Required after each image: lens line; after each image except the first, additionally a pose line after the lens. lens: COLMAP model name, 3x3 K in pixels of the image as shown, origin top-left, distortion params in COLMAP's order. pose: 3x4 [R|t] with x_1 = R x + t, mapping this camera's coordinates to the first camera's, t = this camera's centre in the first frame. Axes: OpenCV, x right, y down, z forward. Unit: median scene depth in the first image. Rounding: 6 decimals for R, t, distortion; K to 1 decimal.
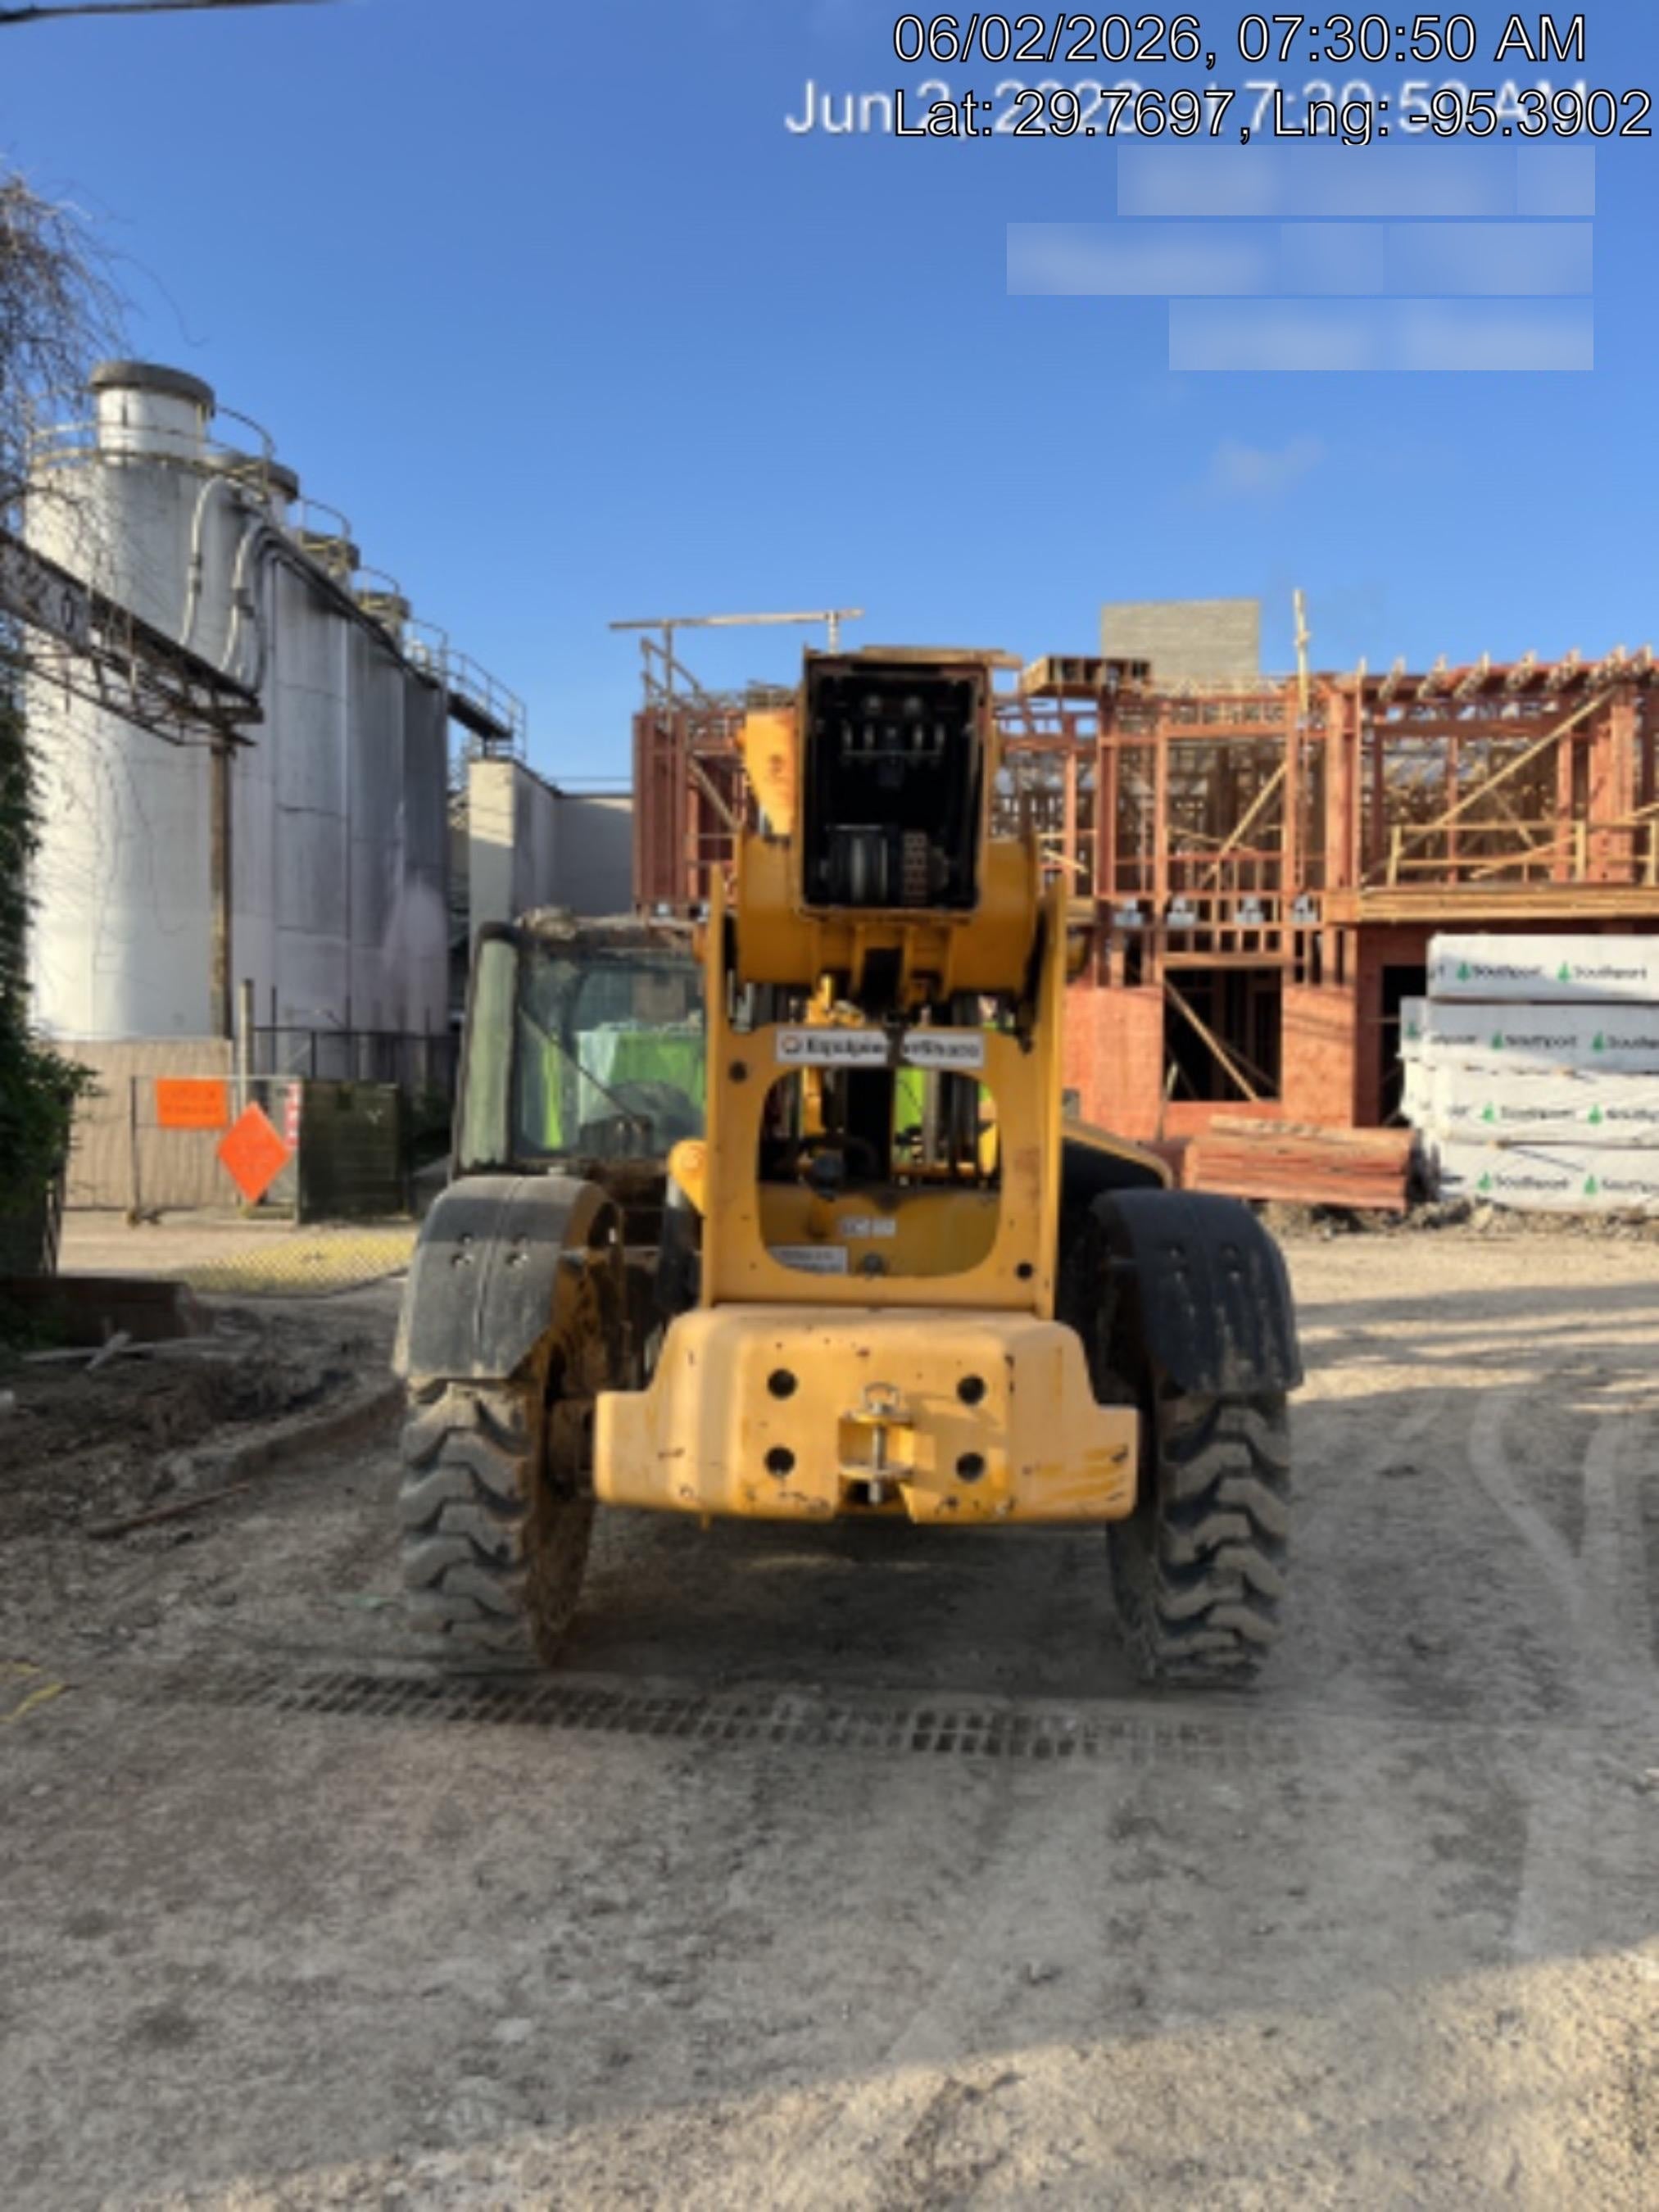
lens RADIAL K [[1661.3, 0, 870.5], [0, 1661.3, 1086.9], [0, 0, 1]] dist [0.060771, -0.070966]
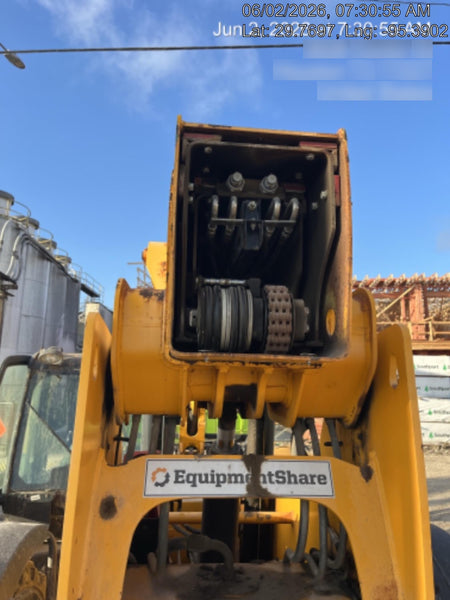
lens RADIAL K [[450.6, 0, 236.1], [0, 450.6, 303.4], [0, 0, 1]] dist [0.060771, -0.070966]
pose [[0.997127, 0.010158, 0.075064, -0.003215], [0.004971, 0.980058, -0.198648, -0.011702], [-0.075585, 0.198451, 0.977192, 0.102189]]
